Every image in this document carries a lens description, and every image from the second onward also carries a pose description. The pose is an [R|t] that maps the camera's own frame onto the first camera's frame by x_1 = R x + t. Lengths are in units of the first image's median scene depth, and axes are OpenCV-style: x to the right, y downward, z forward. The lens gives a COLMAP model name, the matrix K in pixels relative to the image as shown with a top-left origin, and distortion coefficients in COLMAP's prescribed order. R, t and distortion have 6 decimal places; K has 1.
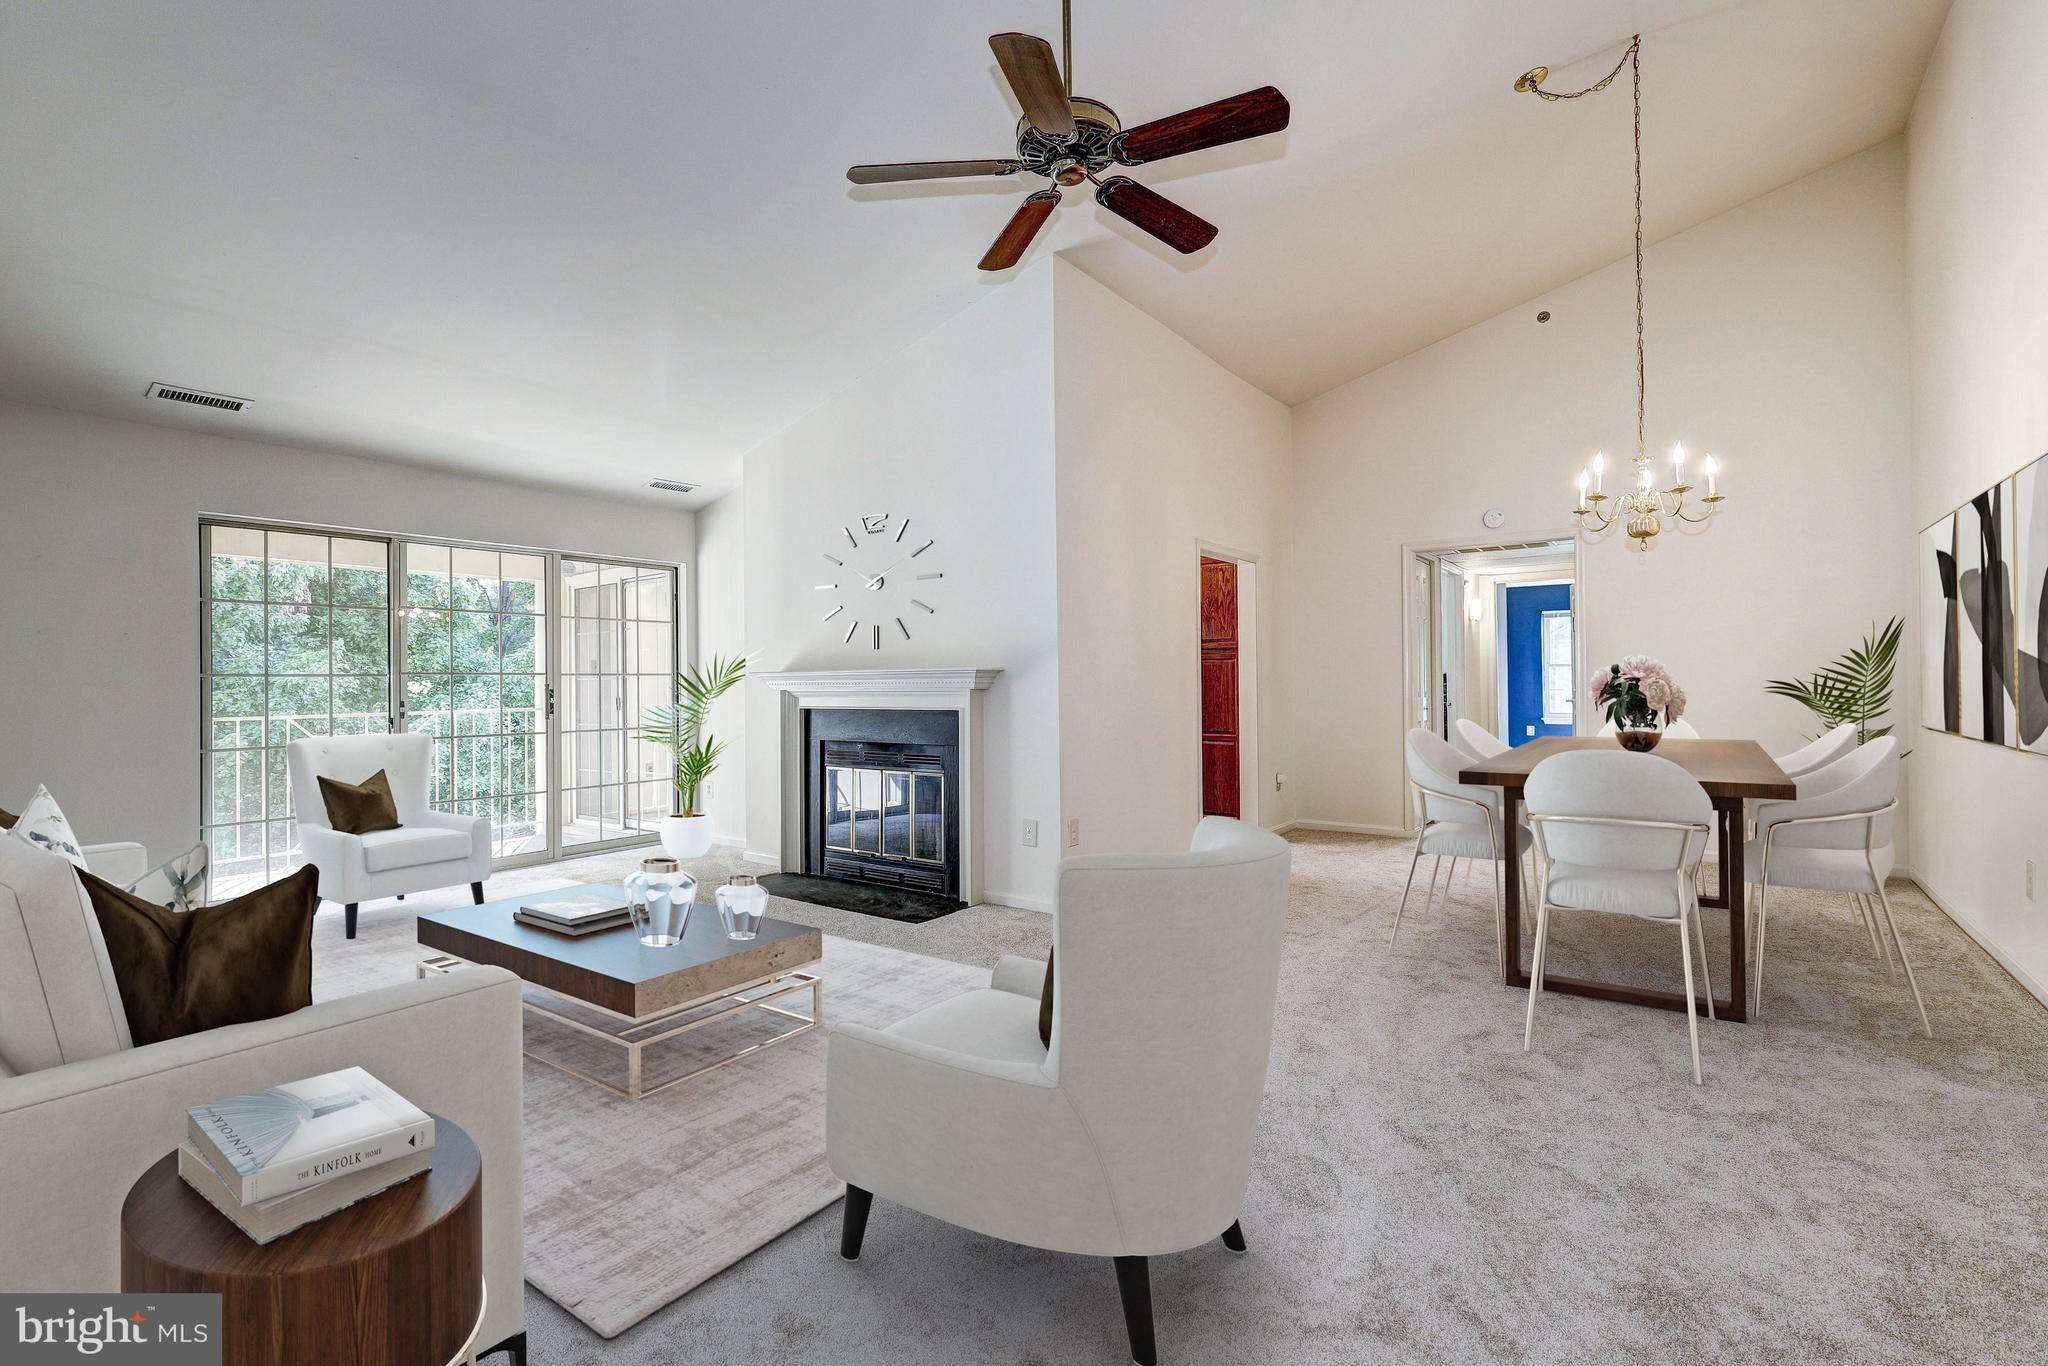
lens RADIAL K [[921.7, 0, 1028.3], [0, 921.7, 682.4], [0, 0, 1]] dist [-0.000661, 0.000104]
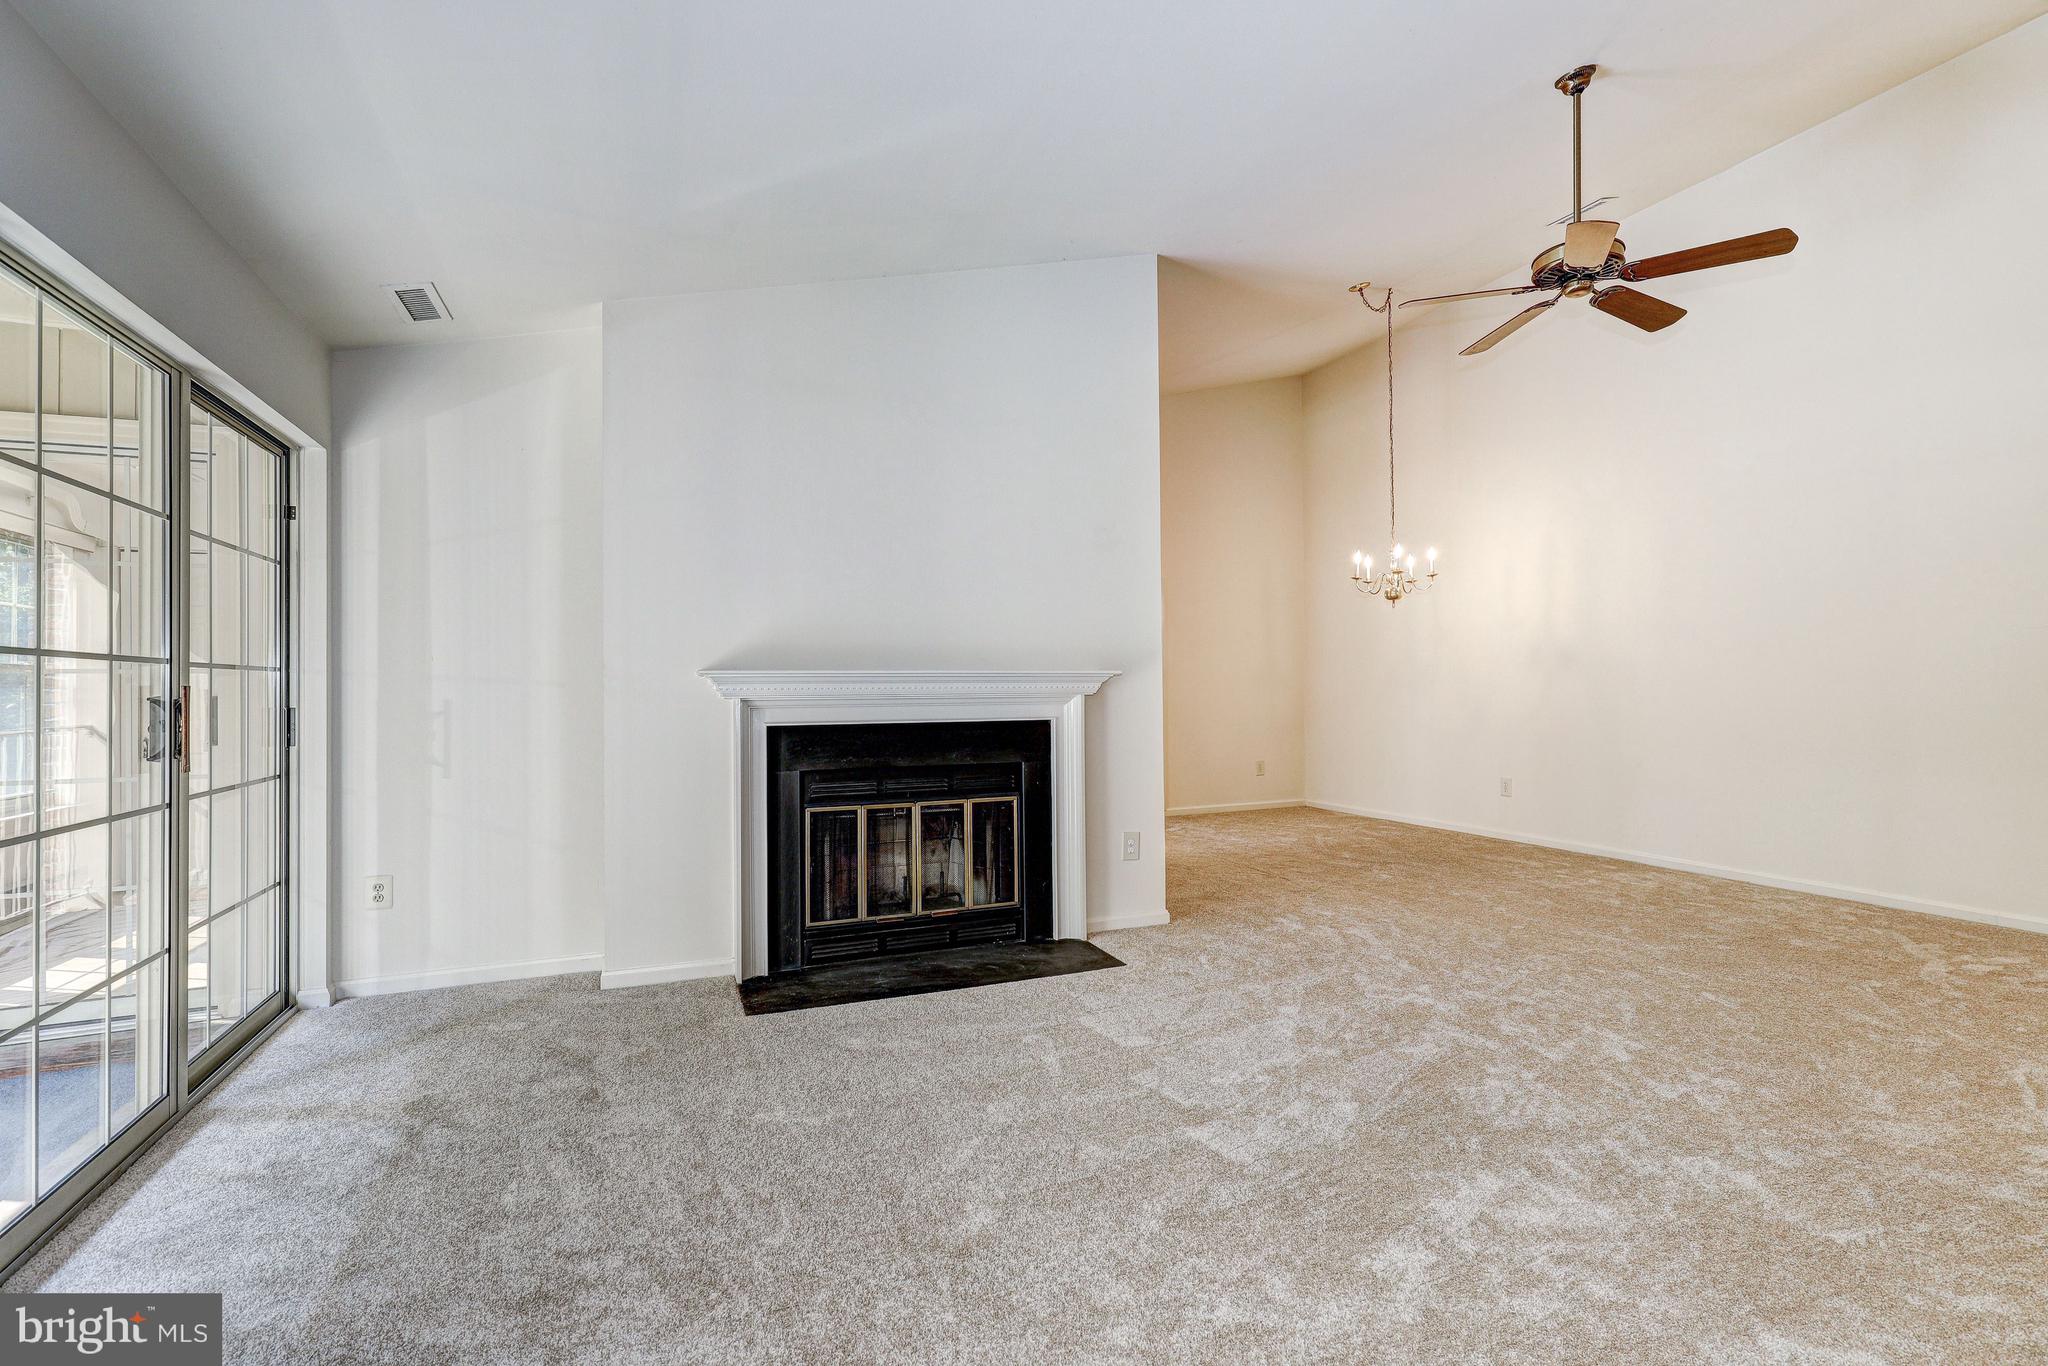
lens RADIAL K [[921.7, 0, 1028.3], [0, 921.7, 682.4], [0, 0, 1]] dist [-0.000661, 0.000104]
pose [[0.512371, 0.009853, 0.858708, -0.740865], [-0.001029, 0.999941, -0.010859, 0.004442], [-0.858764, 0.004681, 0.512350, 0.512991]]
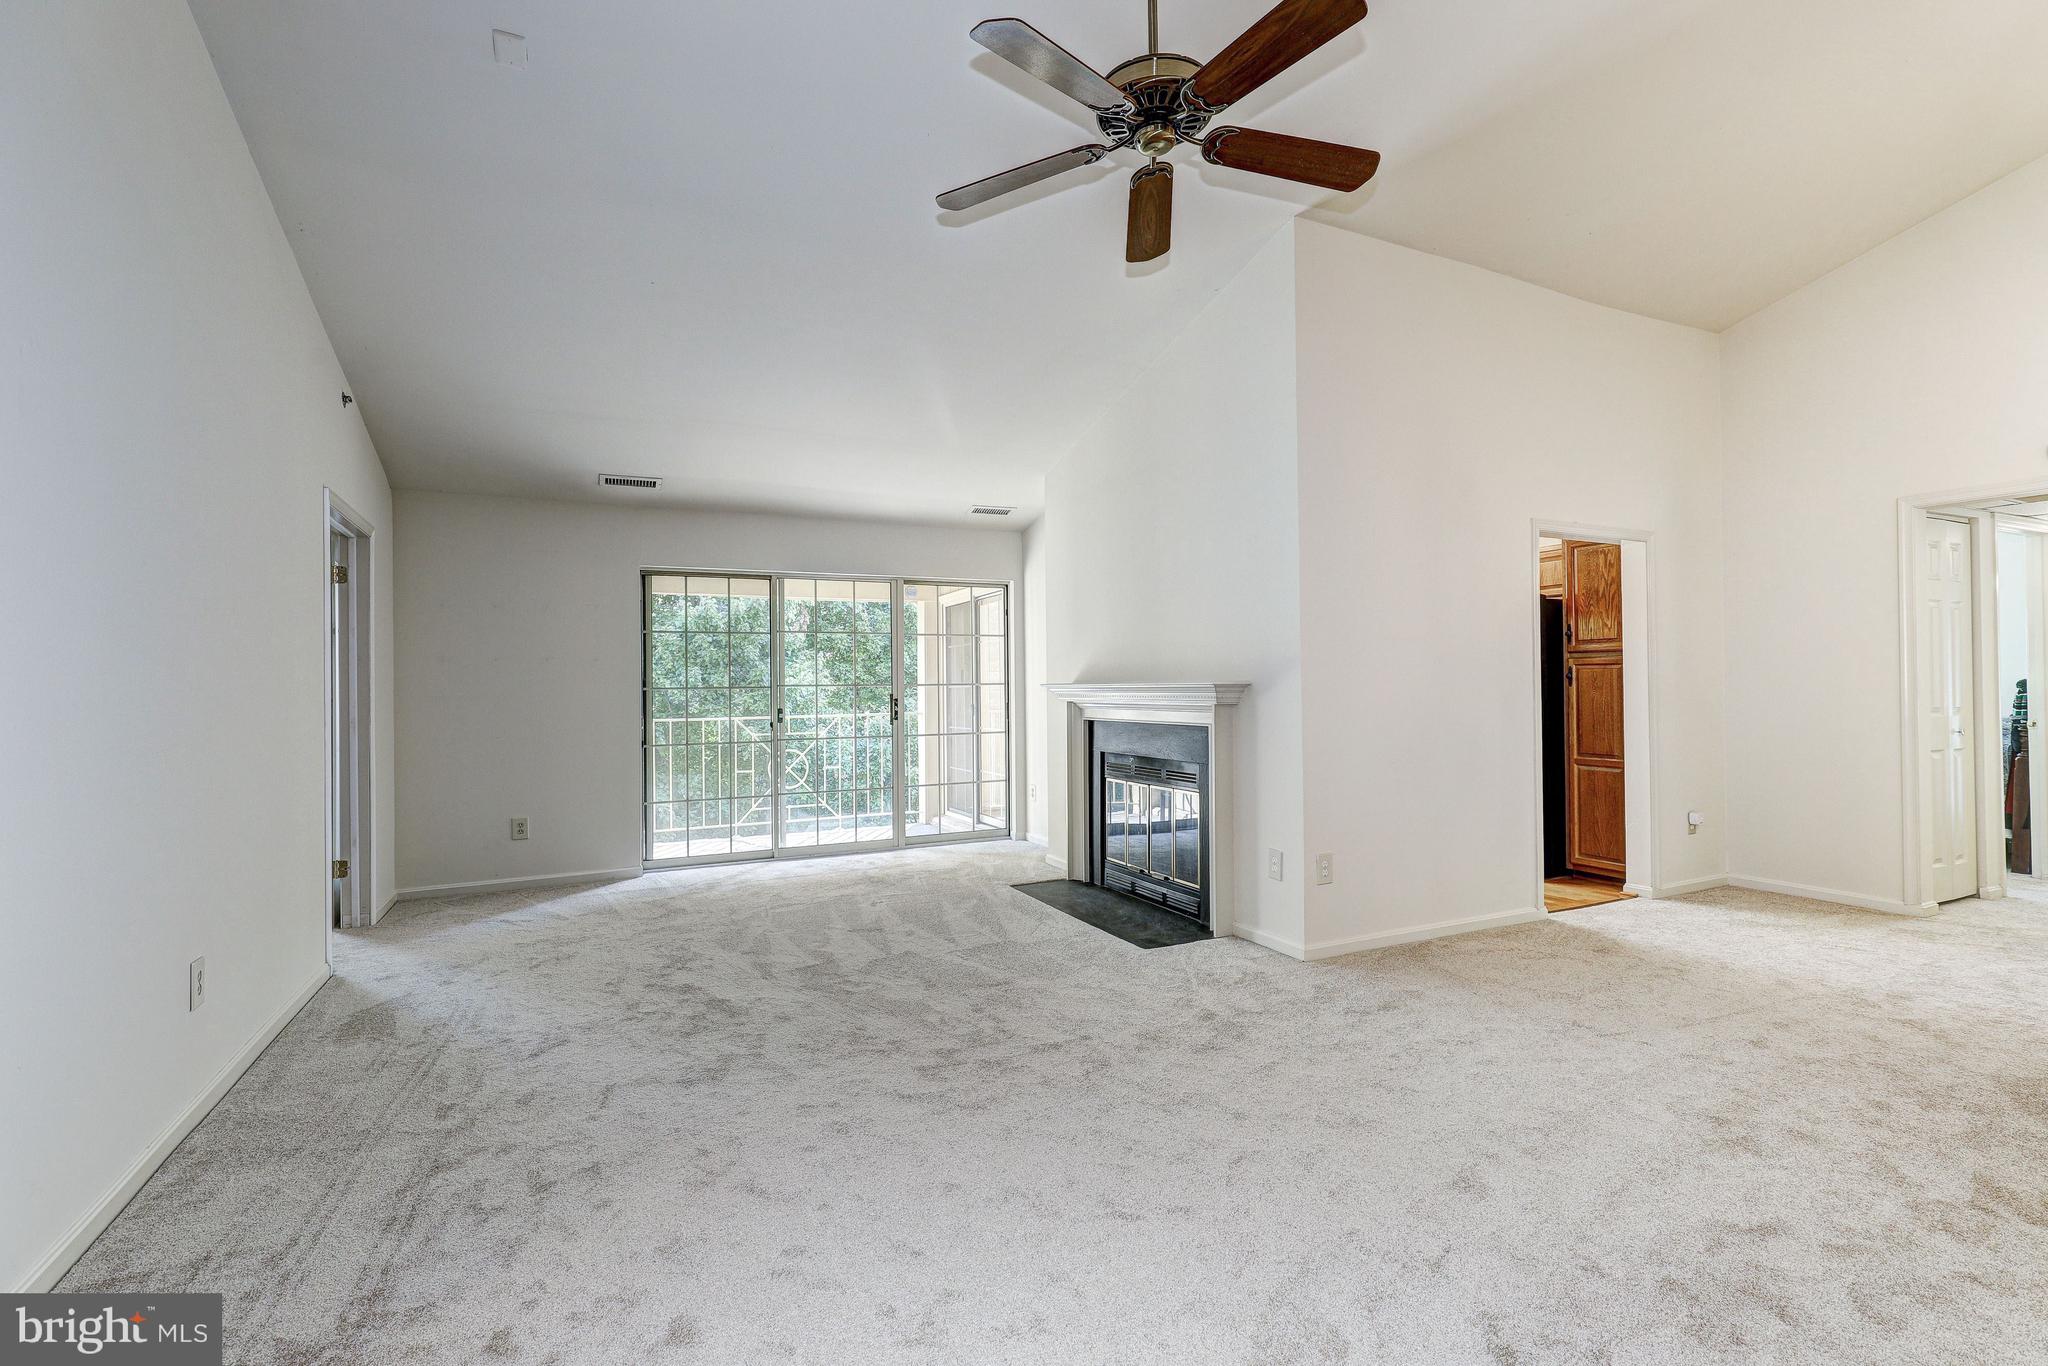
lens RADIAL K [[921.7, 0, 1028.3], [0, 921.7, 682.4], [0, 0, 1]] dist [-0.000661, 0.000104]
pose [[0.882425, -0.002139, -0.470449, 0.181327], [0.002922, 0.999995, 0.000934, -0.014336], [0.470444, -0.002199, 0.882427, 0.076698]]
